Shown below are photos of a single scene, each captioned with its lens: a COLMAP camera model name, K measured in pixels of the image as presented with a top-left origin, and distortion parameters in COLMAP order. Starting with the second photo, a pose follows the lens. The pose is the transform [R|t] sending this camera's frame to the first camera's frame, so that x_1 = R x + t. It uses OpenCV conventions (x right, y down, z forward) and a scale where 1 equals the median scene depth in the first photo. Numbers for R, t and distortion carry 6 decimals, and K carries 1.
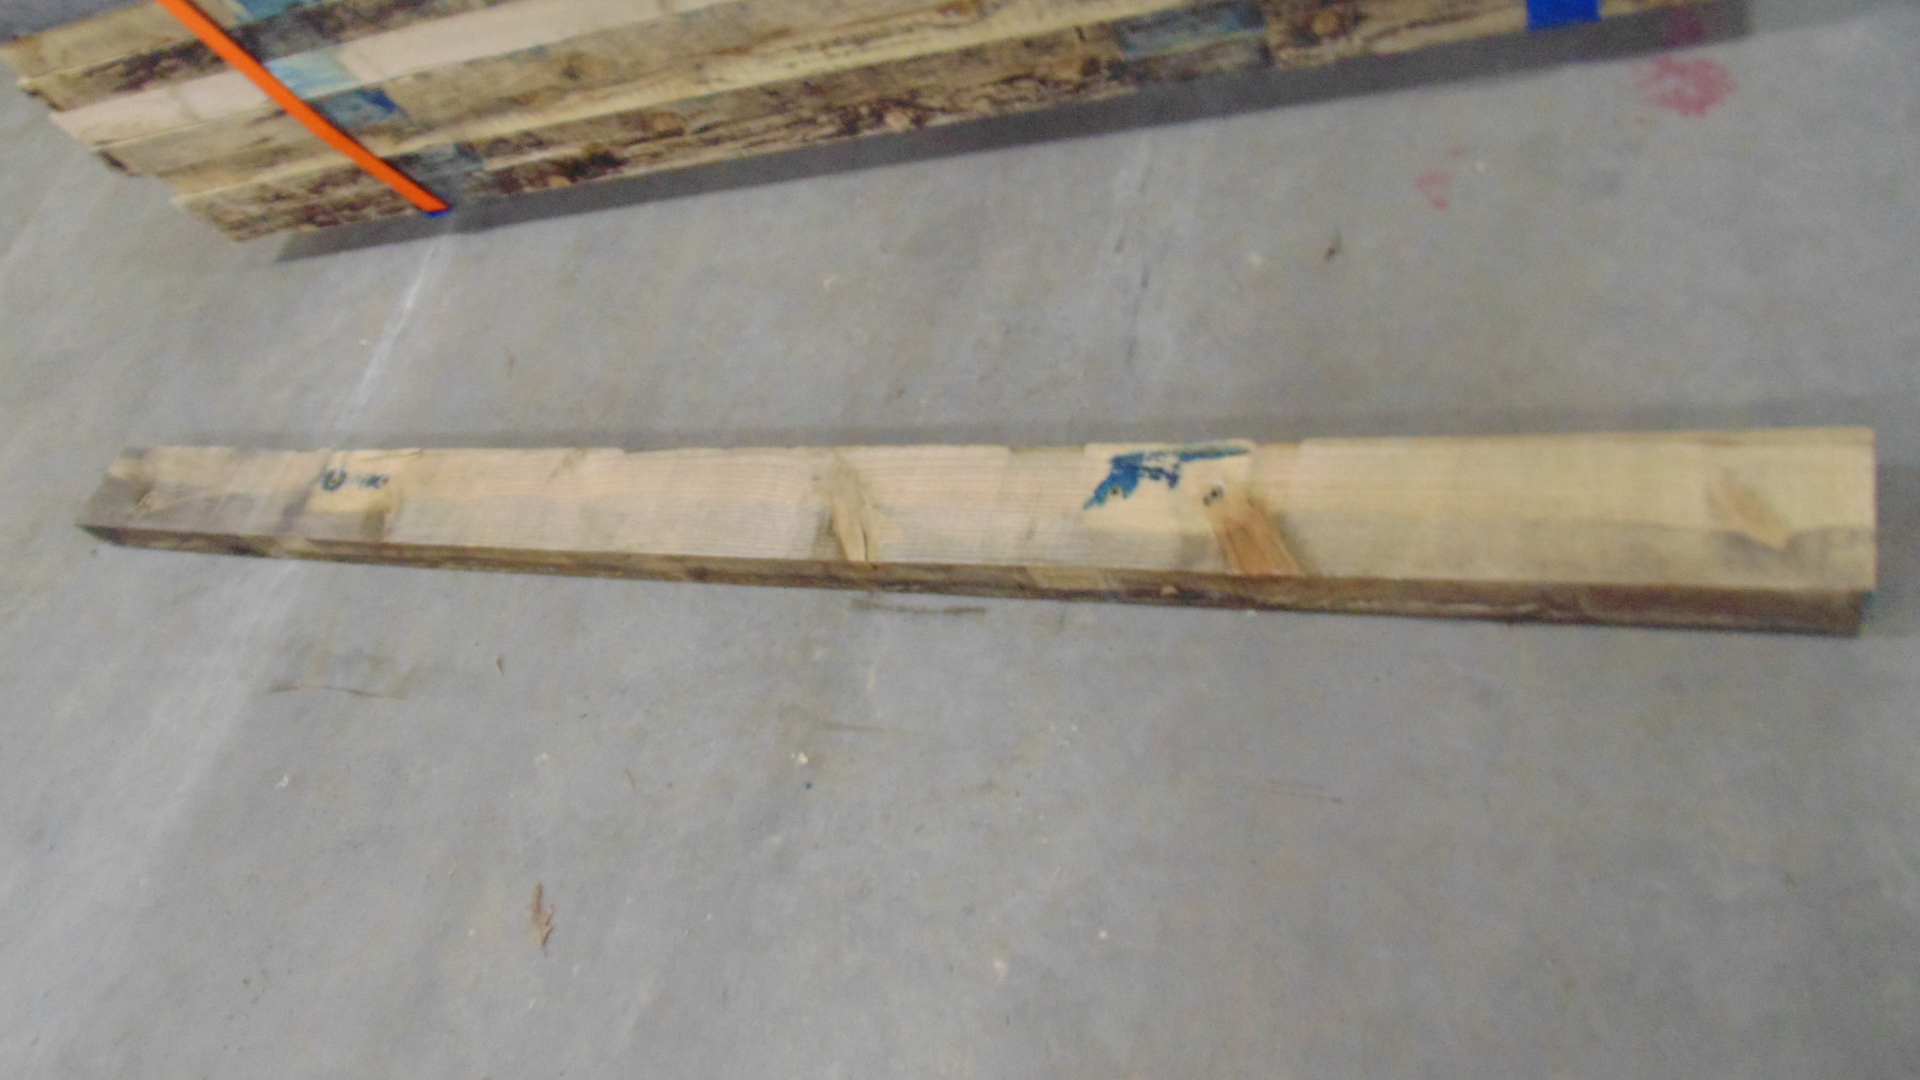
lens RADIAL K [[1397.4, 0, 960.0], [0, 1397.4, 540.0], [0, 0, 1]] dist [0.001520, 0.039532]
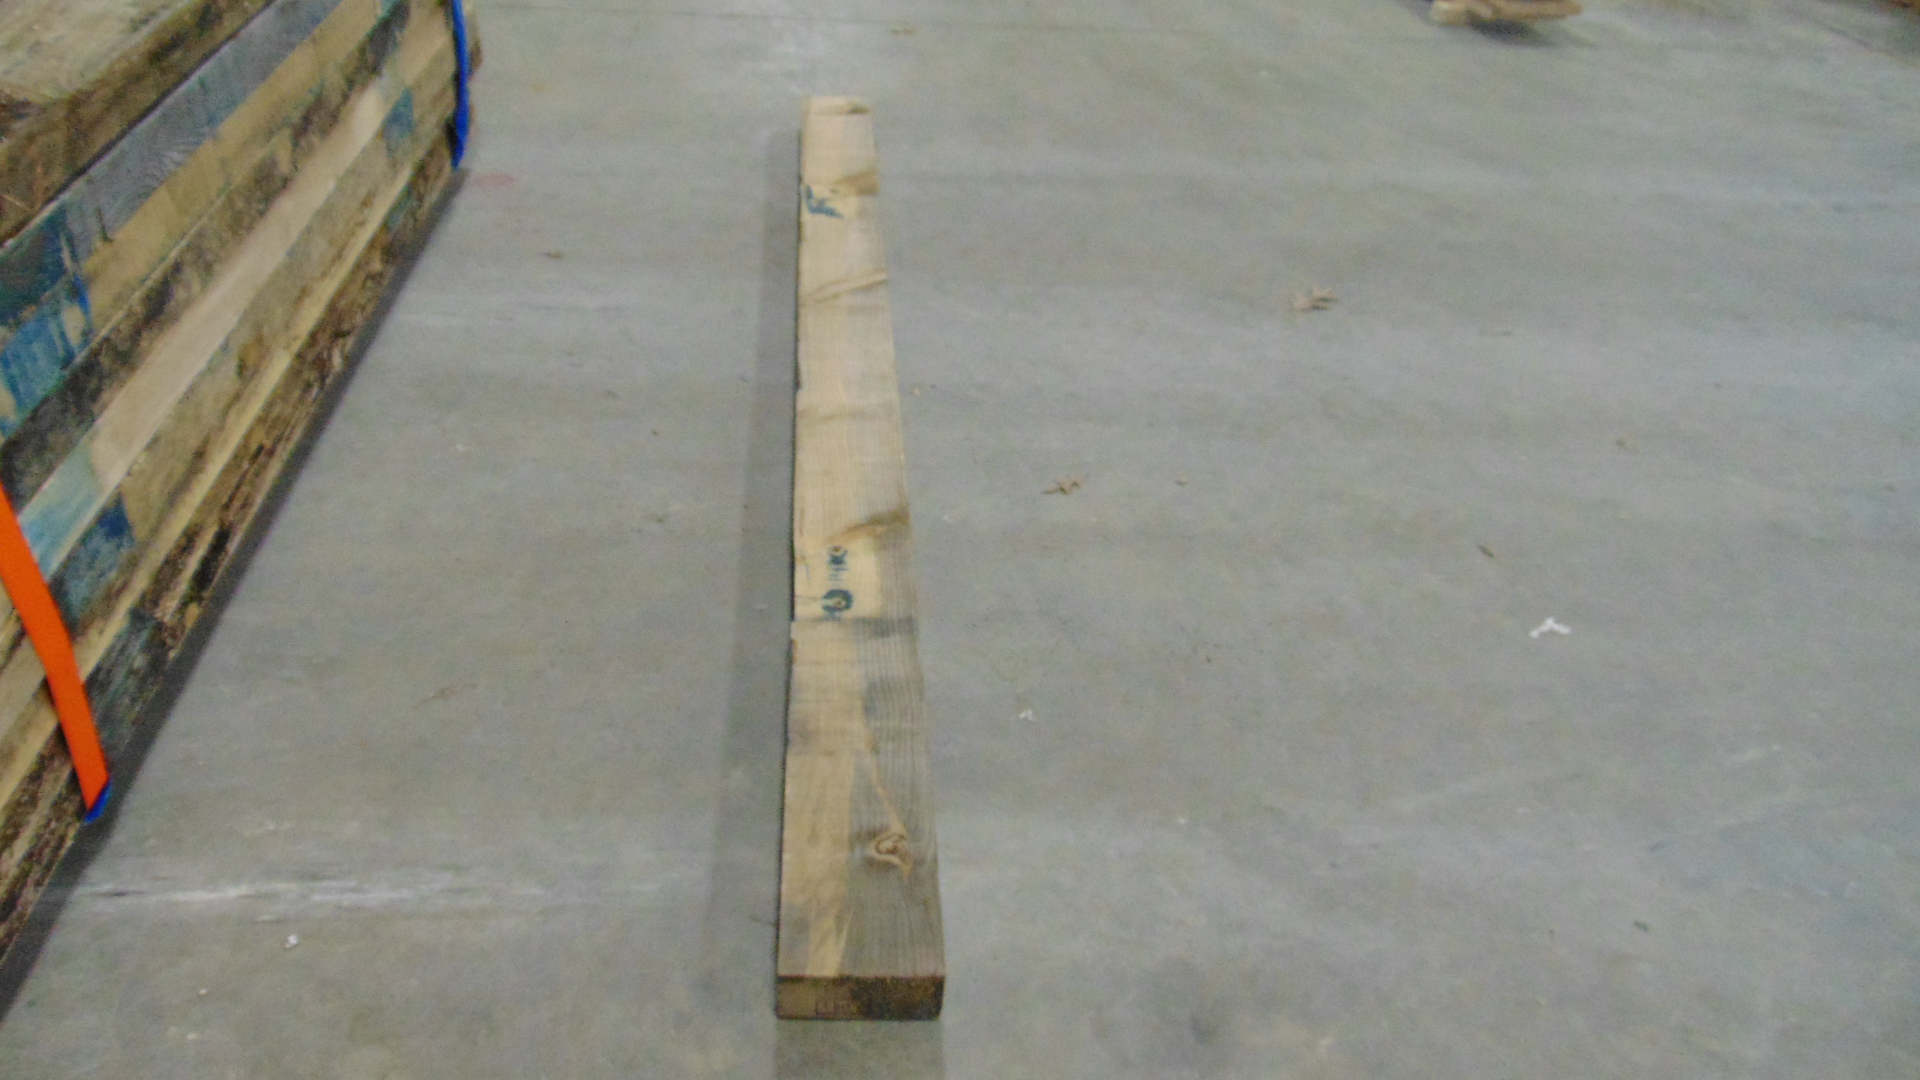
lens RADIAL K [[1397.4, 0, 960.0], [0, 1397.4, 540.0], [0, 0, 1]] dist [0.001520, 0.039532]
pose [[-0.331040, -0.191108, 0.924062, -1.274386], [0.821586, 0.423287, 0.381869, -0.258775], [-0.464121, 0.885611, 0.016887, 0.889706]]
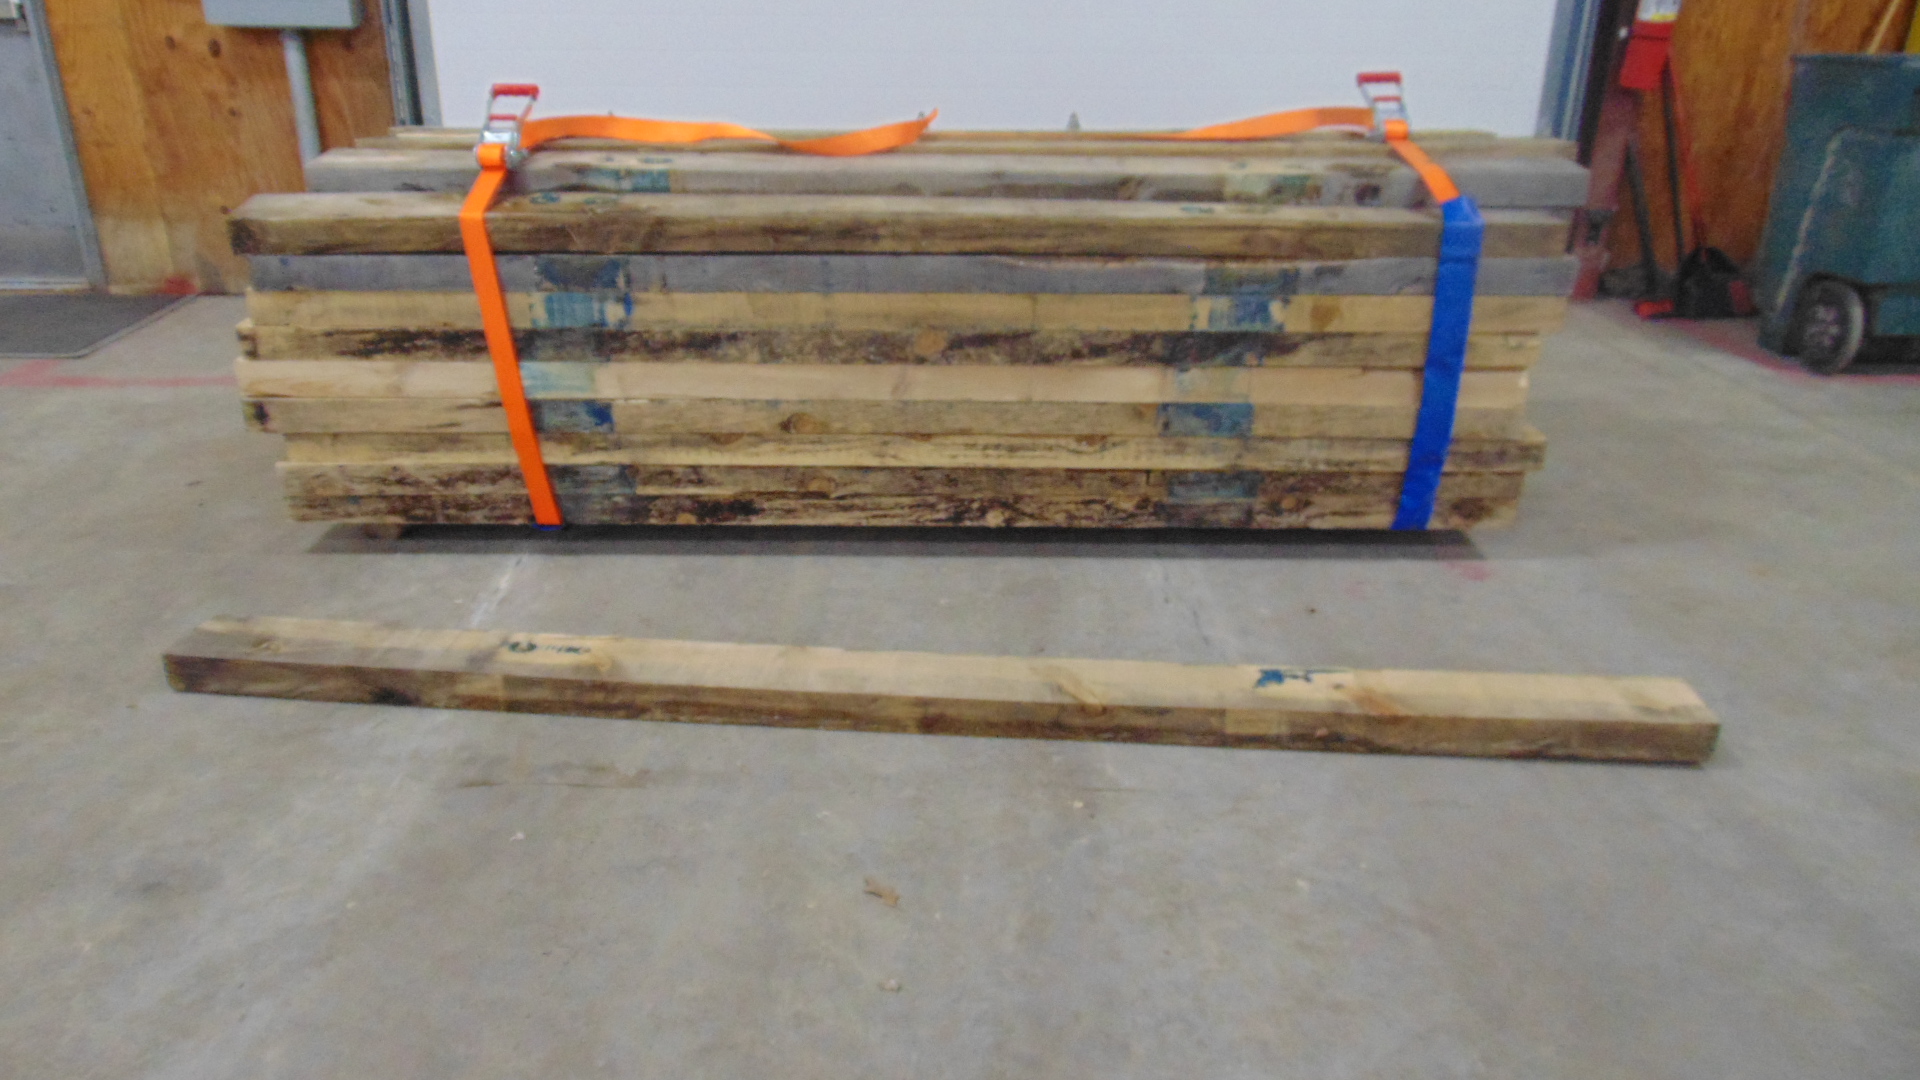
lens RADIAL K [[1277.6, 0, 960.0], [0, 1277.6, 540.0], [0, 0, 1]] dist [0.004891, 0.001081]
pose [[0.877972, 0.284848, 0.384742, -0.595140], [-0.002808, 0.806754, -0.590881, 0.520820], [-0.478704, 0.517697, 0.709107, 0.074913]]
